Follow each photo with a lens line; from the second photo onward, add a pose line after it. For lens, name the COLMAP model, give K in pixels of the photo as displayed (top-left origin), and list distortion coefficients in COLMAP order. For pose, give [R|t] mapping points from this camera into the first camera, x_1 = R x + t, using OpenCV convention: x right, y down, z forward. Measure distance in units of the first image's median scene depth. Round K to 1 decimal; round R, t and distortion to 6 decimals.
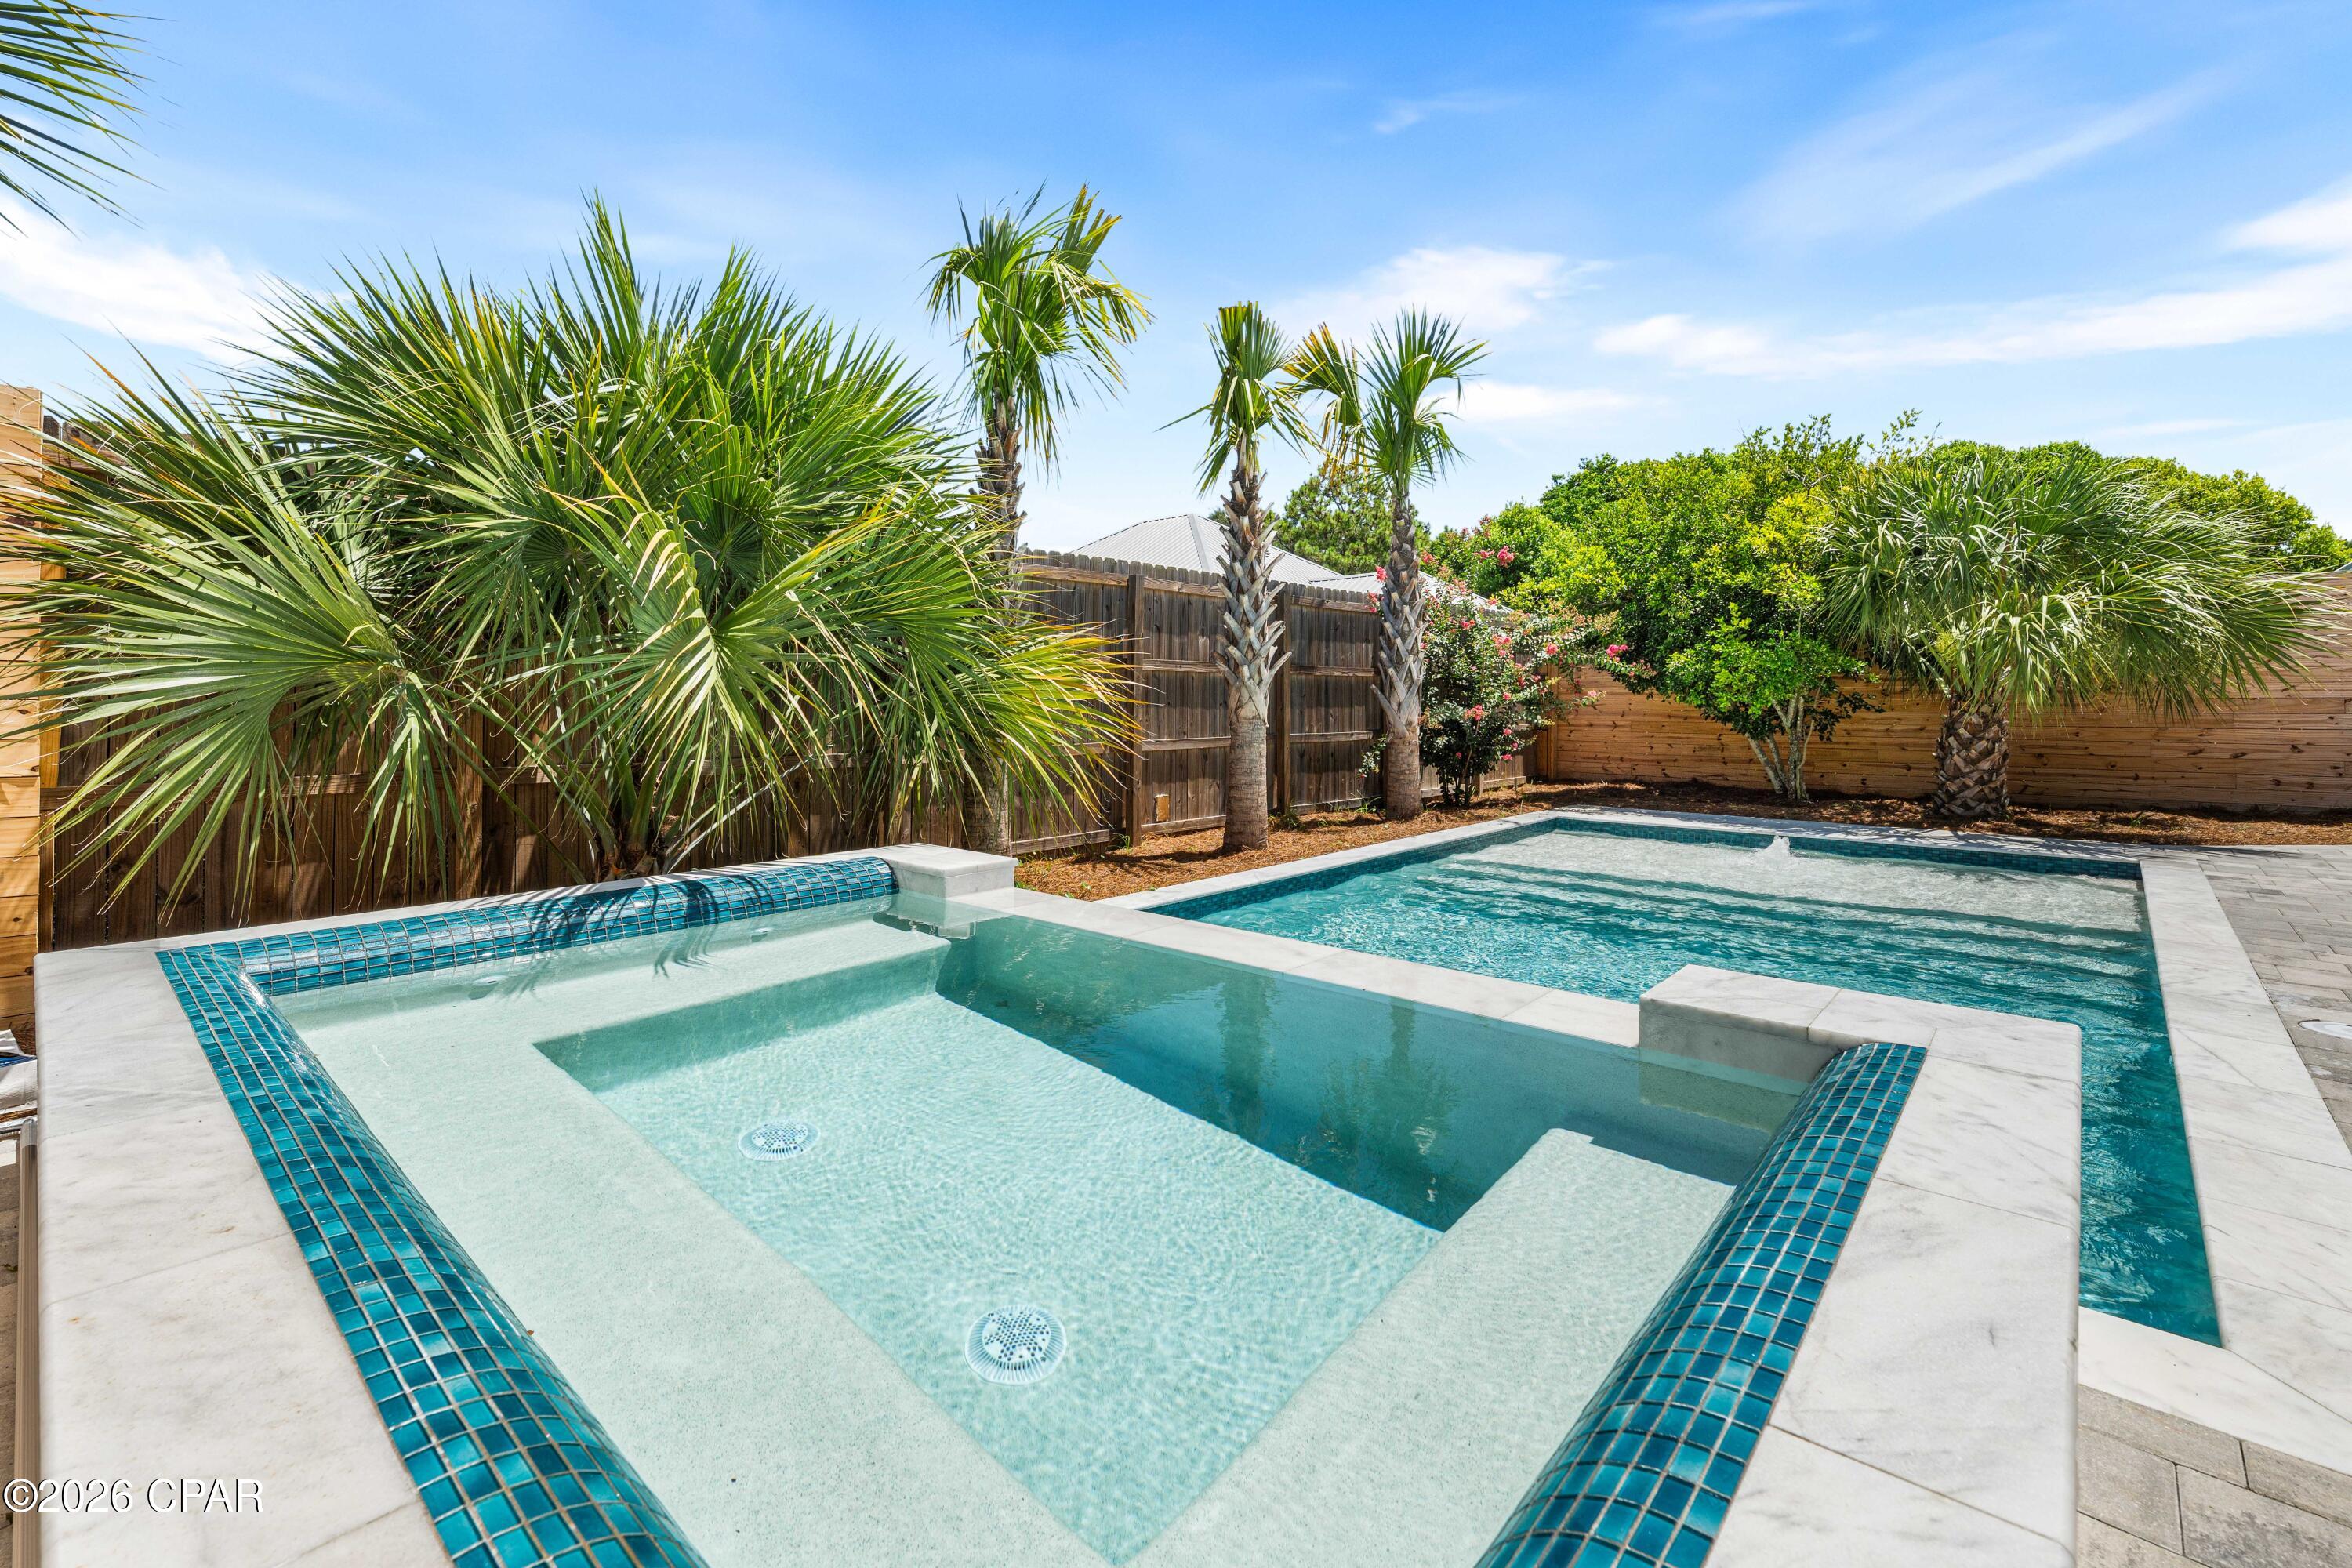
lens RADIAL K [[1015.3, 0, 1169.5], [0, 1015.3, 796.9], [0, 0, 1]] dist [-0.000174, -0.000384]
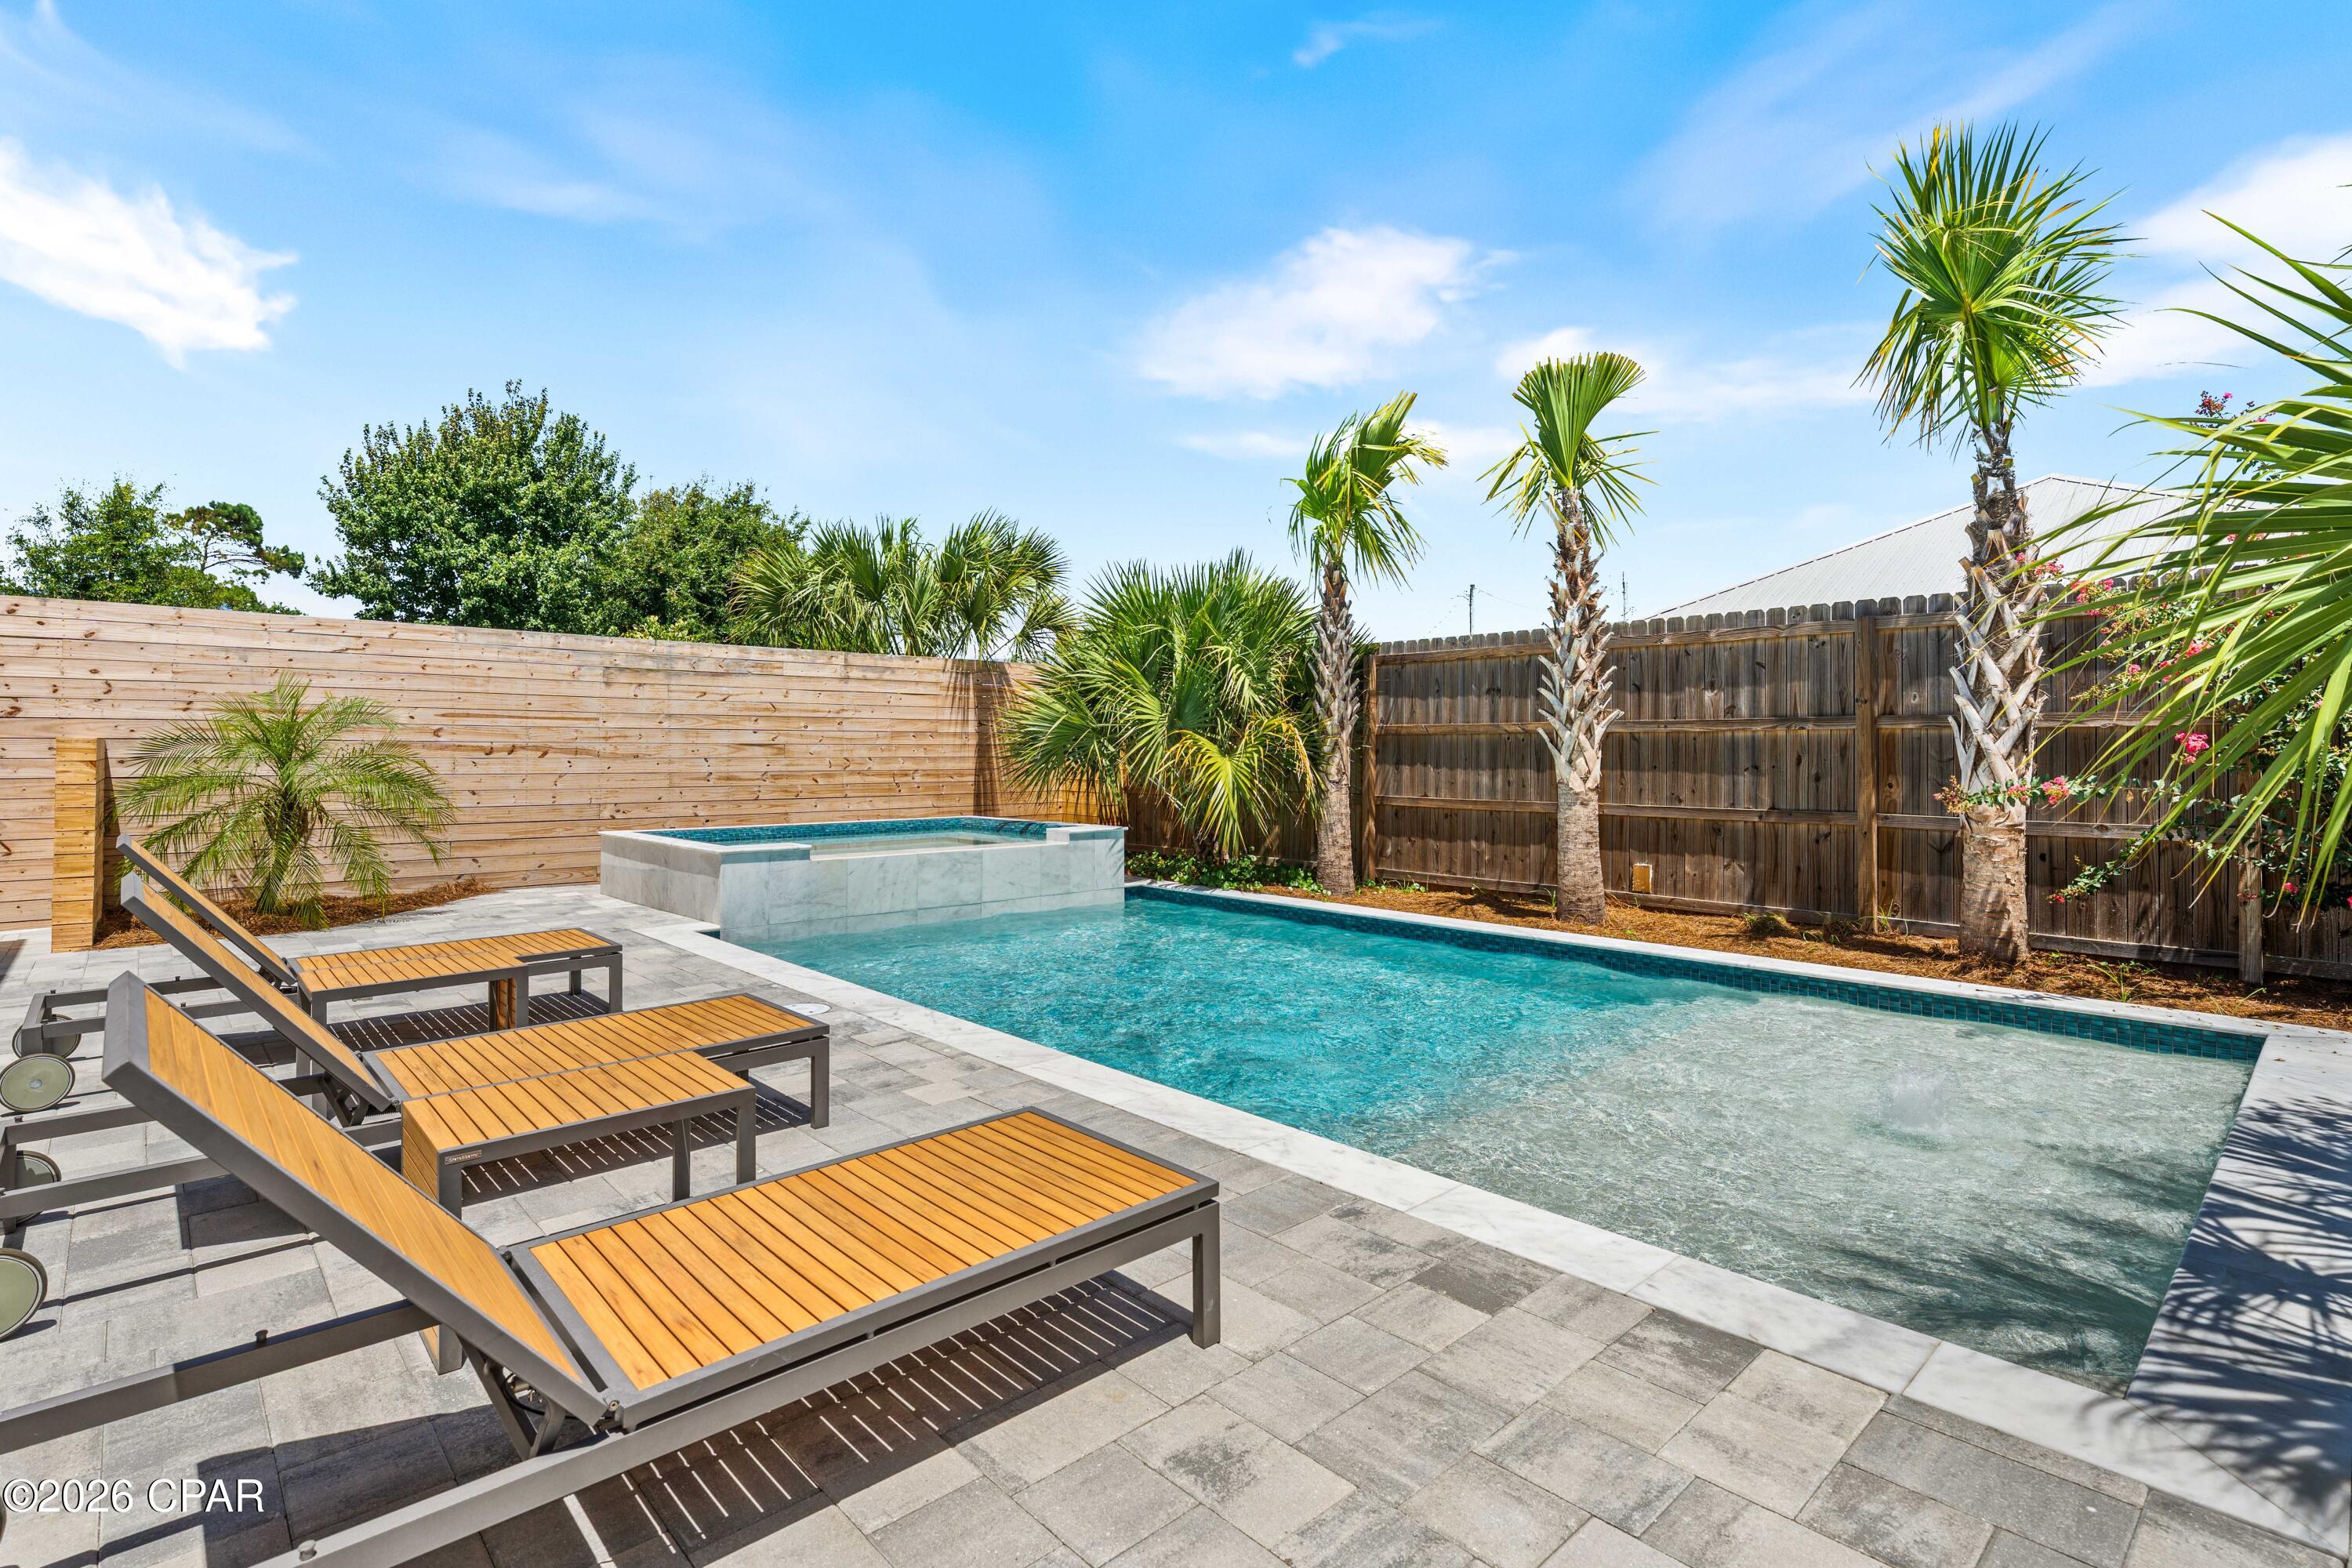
lens RADIAL K [[1137.1, 0, 1160.5], [0, 1137.1, 739.5], [0, 0, 1]] dist [0.003384, -0.000856]
pose [[-0.099980, -0.008354, -0.994954, 1.073928], [-0.098365, 0.995149, 0.001529, -0.075422], [0.990115, 0.098022, -0.100317, 0.668389]]
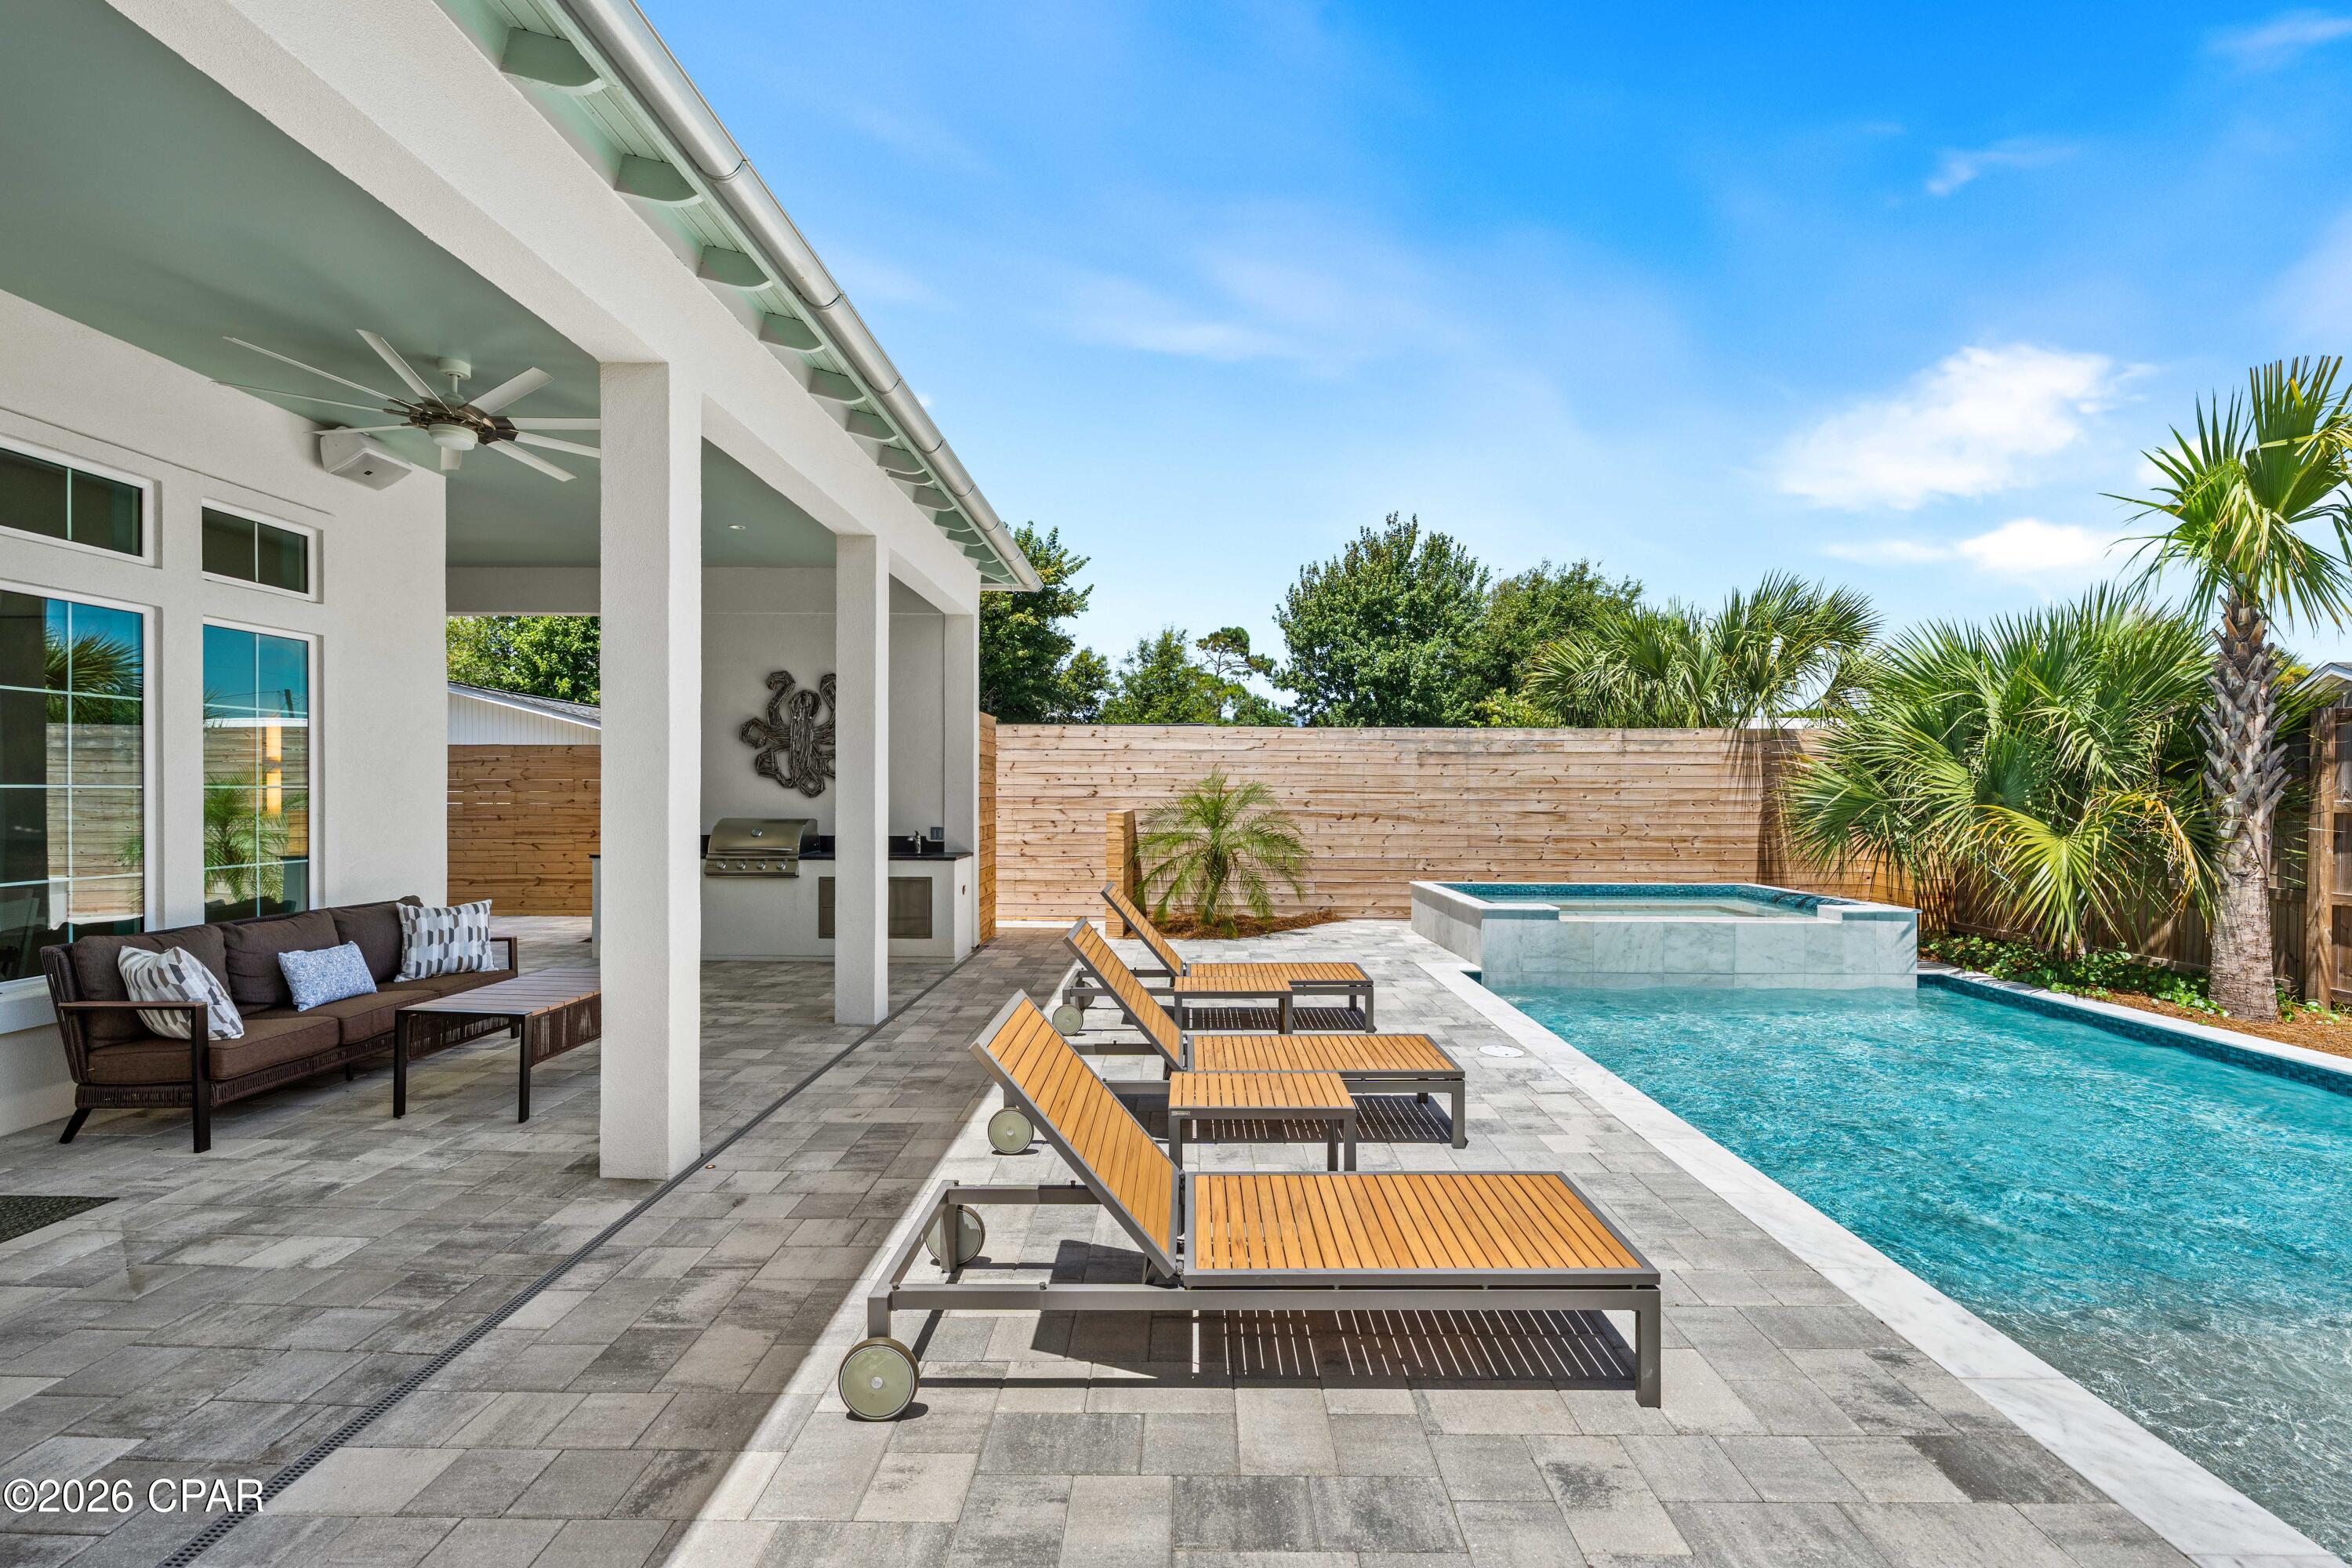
lens RADIAL K [[1015.3, 0, 1169.5], [0, 1015.3, 796.9], [0, 0, 1]] dist [-0.000174, -0.000384]
pose [[-0.754196, 0.002444, -0.656645, 1.094077], [-0.065874, 0.994667, 0.079362, -0.119364], [0.653337, 0.103110, -0.750013, 0.777487]]
